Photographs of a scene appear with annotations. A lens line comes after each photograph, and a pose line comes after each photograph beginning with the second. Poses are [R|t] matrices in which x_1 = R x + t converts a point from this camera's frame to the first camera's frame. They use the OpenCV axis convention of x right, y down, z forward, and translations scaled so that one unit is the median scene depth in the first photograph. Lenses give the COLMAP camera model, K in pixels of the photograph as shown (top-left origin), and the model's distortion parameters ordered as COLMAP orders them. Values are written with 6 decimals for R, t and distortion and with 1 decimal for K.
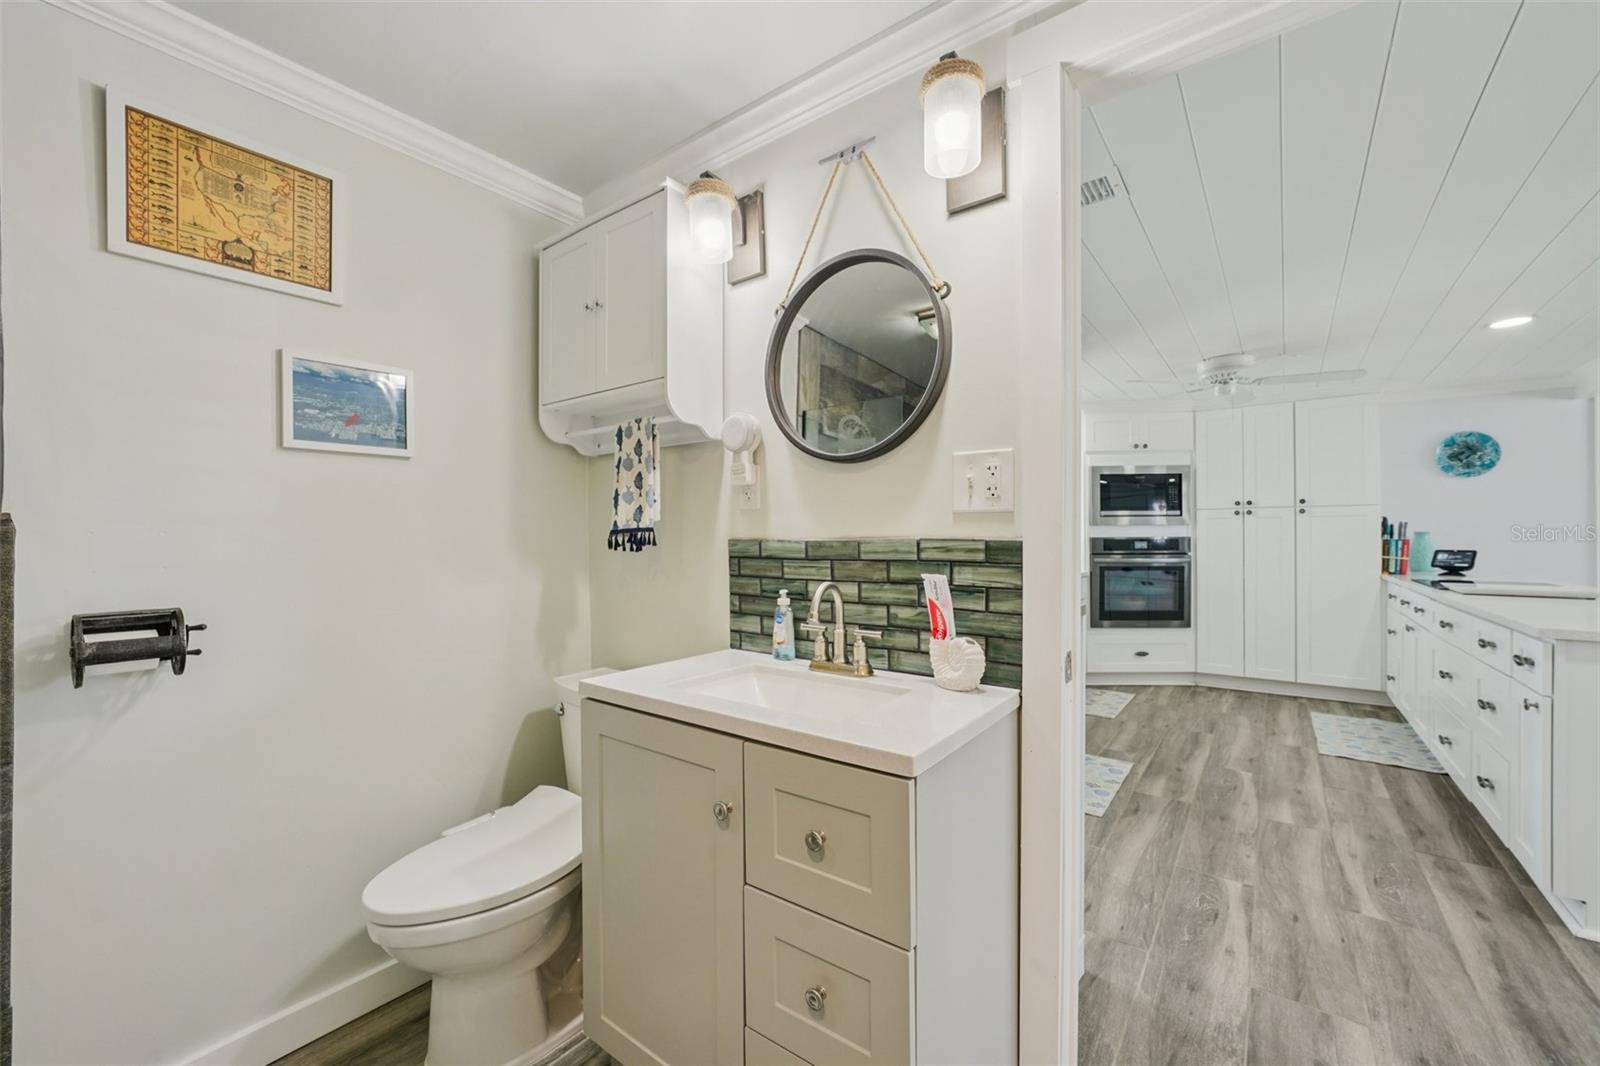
lens RADIAL K [[654.1, 0, 801.4], [0, 654.1, 535.5], [0, 0, 1]] dist [0.001334, 0.000500]
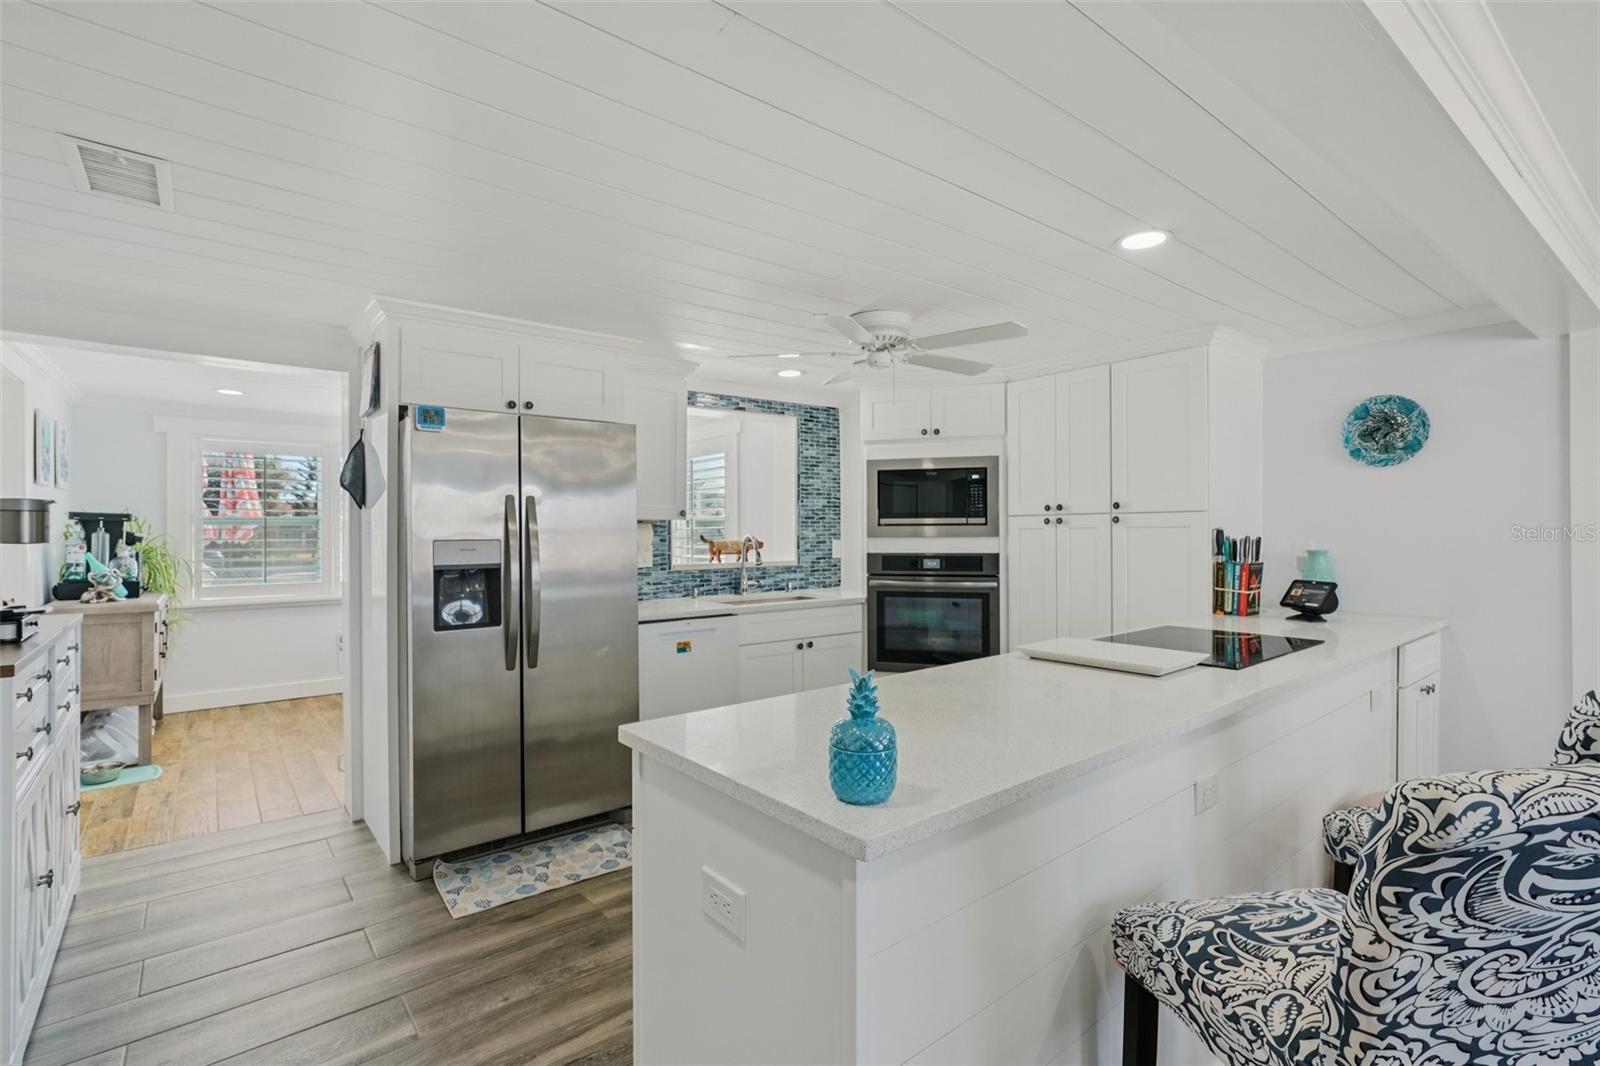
lens RADIAL K [[753.6, 0, 798.7], [0, 753.6, 532.8], [0, 0, 1]] dist [-0.004669, -0.000944]
pose [[0.965021, 0.002821, -0.262158, 0.635894], [-0.002943, 0.999996, -0.000073, -0.021674], [0.262157, 0.000842, 0.965025, 0.135702]]
